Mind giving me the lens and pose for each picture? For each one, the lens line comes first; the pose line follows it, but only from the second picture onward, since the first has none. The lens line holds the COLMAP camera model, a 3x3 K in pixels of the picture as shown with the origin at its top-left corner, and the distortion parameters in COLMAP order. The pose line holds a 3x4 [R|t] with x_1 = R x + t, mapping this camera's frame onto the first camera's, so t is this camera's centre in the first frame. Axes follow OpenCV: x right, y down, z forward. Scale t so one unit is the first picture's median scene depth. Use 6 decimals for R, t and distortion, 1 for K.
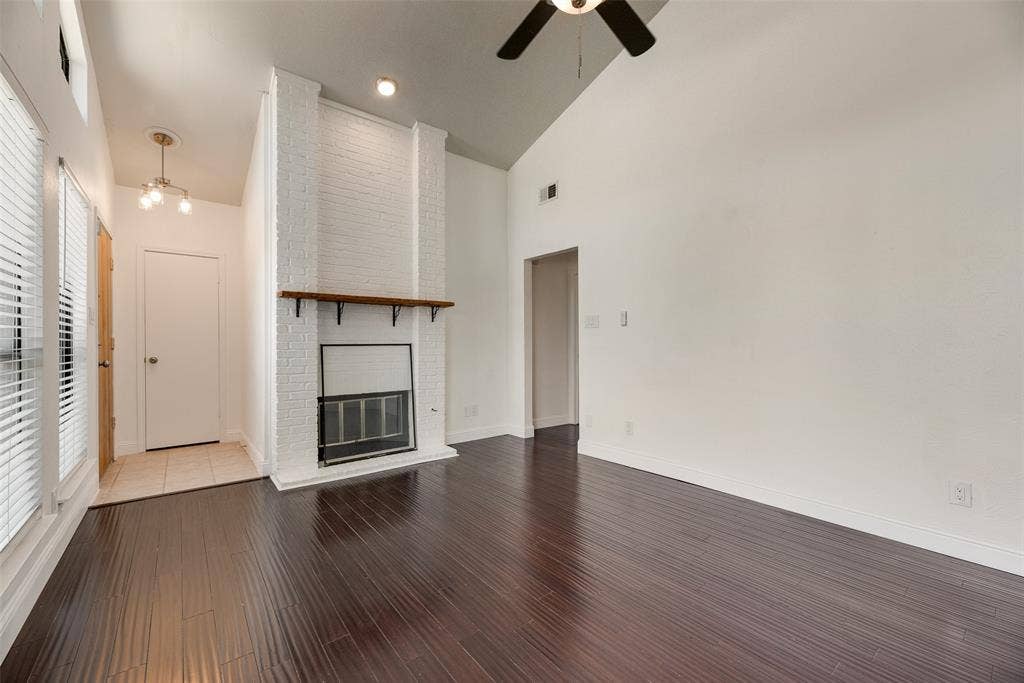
lens RADIAL K [[402.9, 0, 512.0], [0, 402.9, 341.5], [0, 0, 1]] dist [-0.000964, -0.000095]
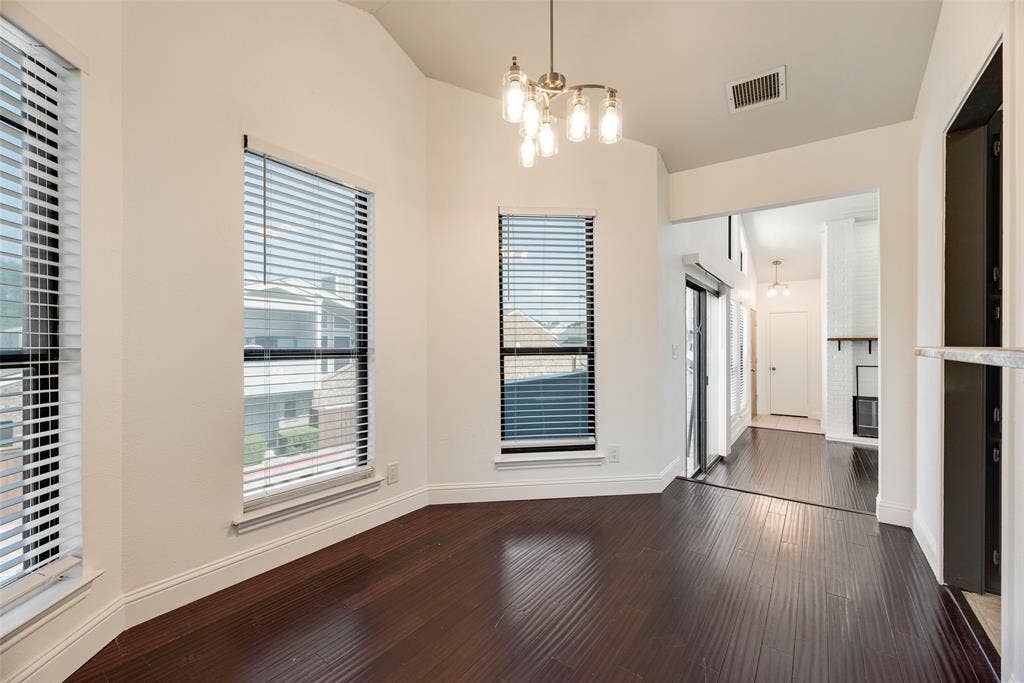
lens RADIAL K [[414.4, 0, 510.9], [0, 414.4, 348.2], [0, 0, 1]] dist [0.000597, -0.000104]
pose [[0.247474, 0.007849, -0.968863, 0.907233], [0.005479, 0.999940, 0.009500, -0.096098], [0.968879, -0.007660, 0.247416, -0.897314]]
